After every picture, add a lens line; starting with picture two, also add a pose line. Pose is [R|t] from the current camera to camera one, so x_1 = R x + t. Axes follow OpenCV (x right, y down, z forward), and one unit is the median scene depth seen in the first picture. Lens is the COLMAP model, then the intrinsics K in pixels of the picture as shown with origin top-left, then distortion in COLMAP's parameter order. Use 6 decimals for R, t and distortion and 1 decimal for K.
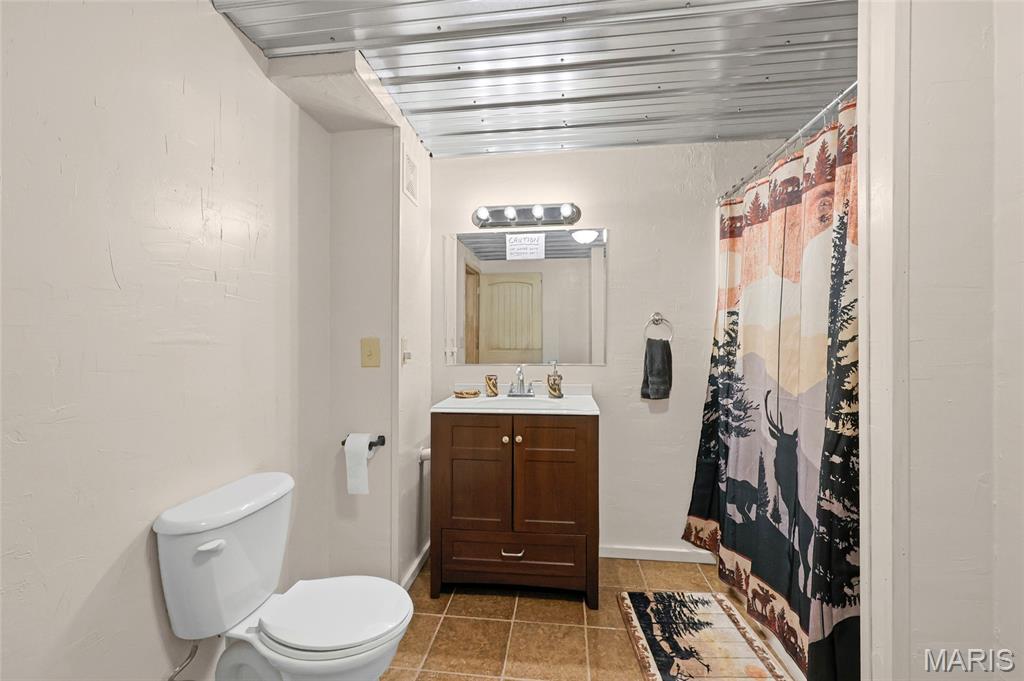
lens RADIAL K [[412.2, 0, 514.1], [0, 412.2, 347.7], [0, 0, 1]] dist [0.000192, -0.000244]
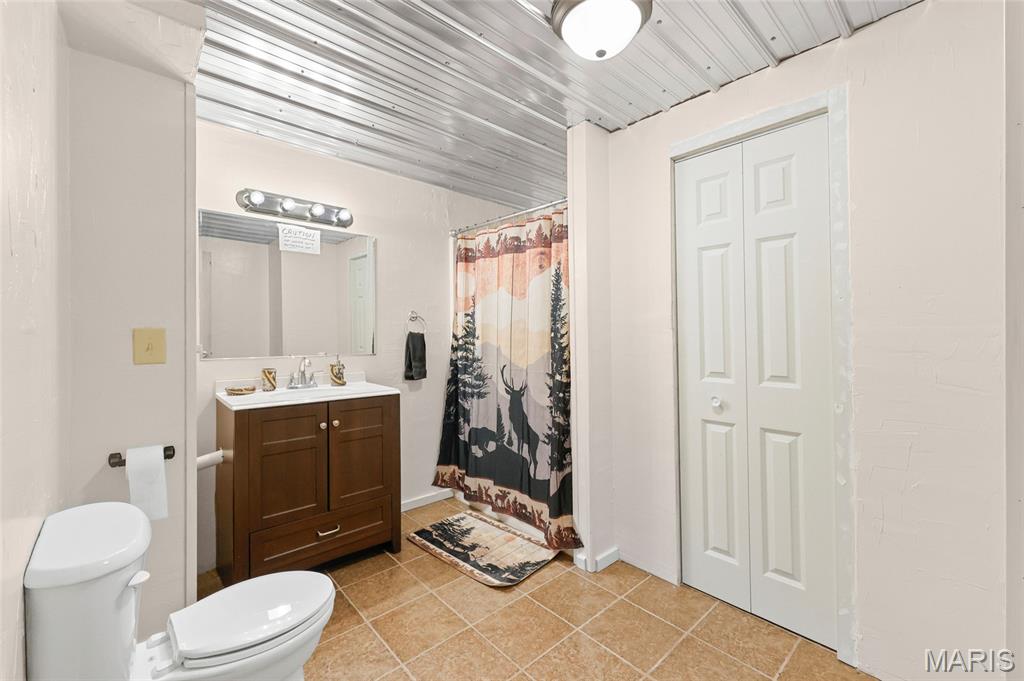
lens RADIAL K [[412.2, 0, 502.2], [0, 412.2, 335.4], [0, 0, 1]] dist [0.000192, -0.000244]
pose [[0.669873, 0.003244, 0.742468, -0.503868], [0.007654, 0.999907, -0.011275, 0.005610], [-0.742436, 0.013235, 0.669786, -0.058459]]
